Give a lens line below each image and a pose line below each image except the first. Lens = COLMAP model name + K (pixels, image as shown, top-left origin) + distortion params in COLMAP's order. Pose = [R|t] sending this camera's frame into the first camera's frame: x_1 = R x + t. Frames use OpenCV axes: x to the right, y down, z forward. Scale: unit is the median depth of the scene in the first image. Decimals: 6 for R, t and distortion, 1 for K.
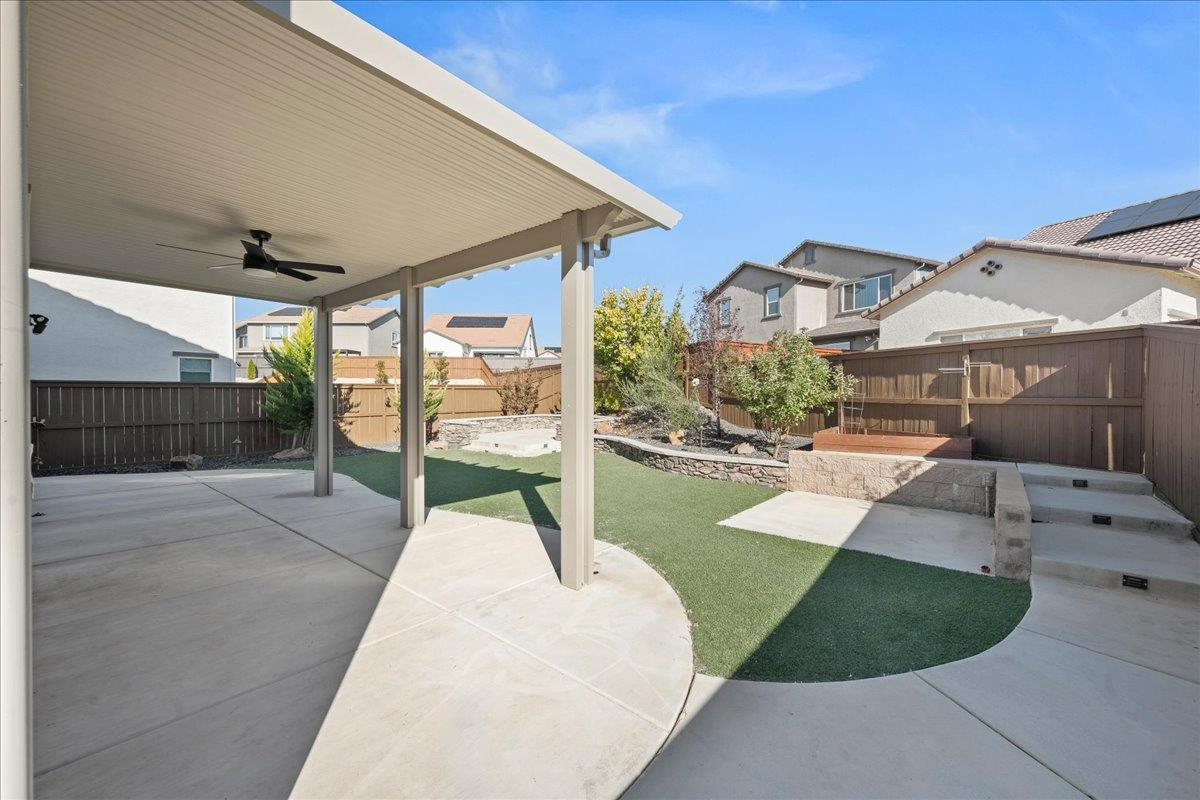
lens RADIAL K [[471.7, 0, 615.1], [0, 471.7, 396.2], [0, 0, 1]] dist [0.001904, 0.000063]
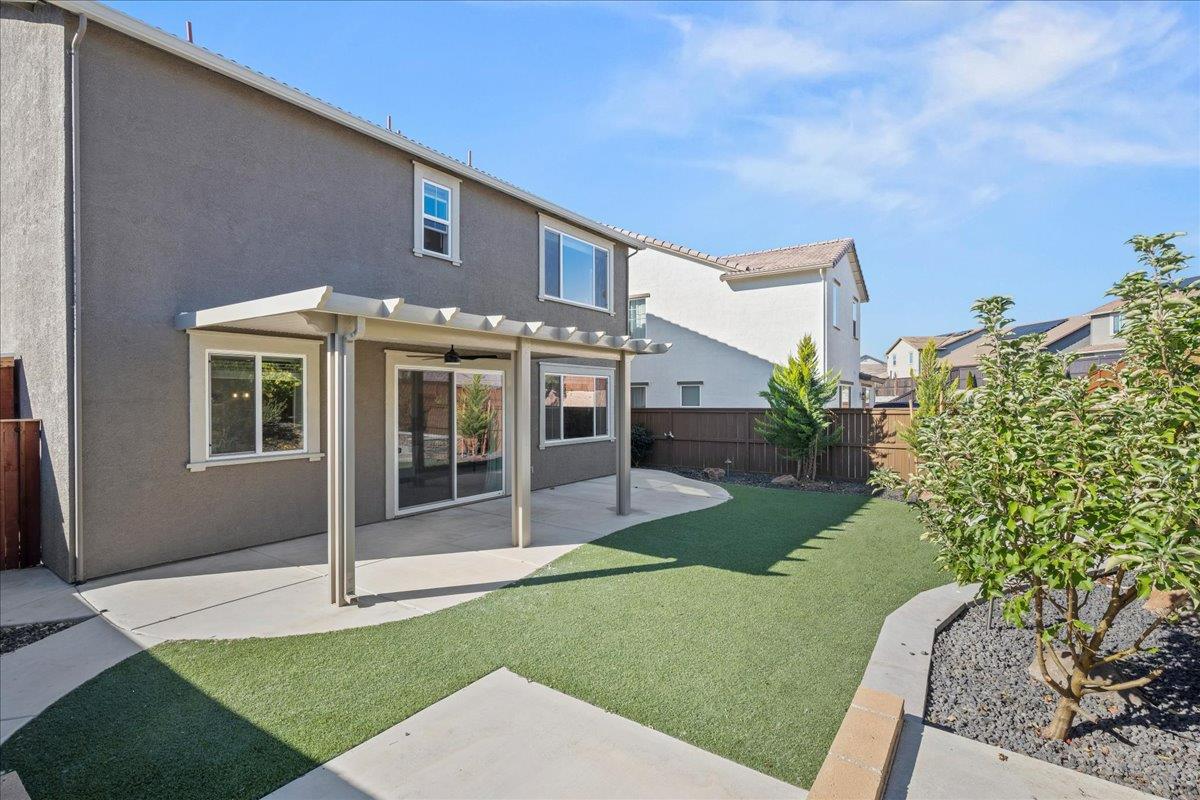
lens RADIAL K [[570.9, 0, 600.0], [0, 570.9, 400.0], [0, 0, 1]] dist [0.002469, -0.000049]
pose [[0.052791, -0.000448, -0.998605, 0.521687], [-0.004803, 0.999988, -0.000702, -0.047412], [0.998594, 0.004833, 0.052788, 0.576354]]
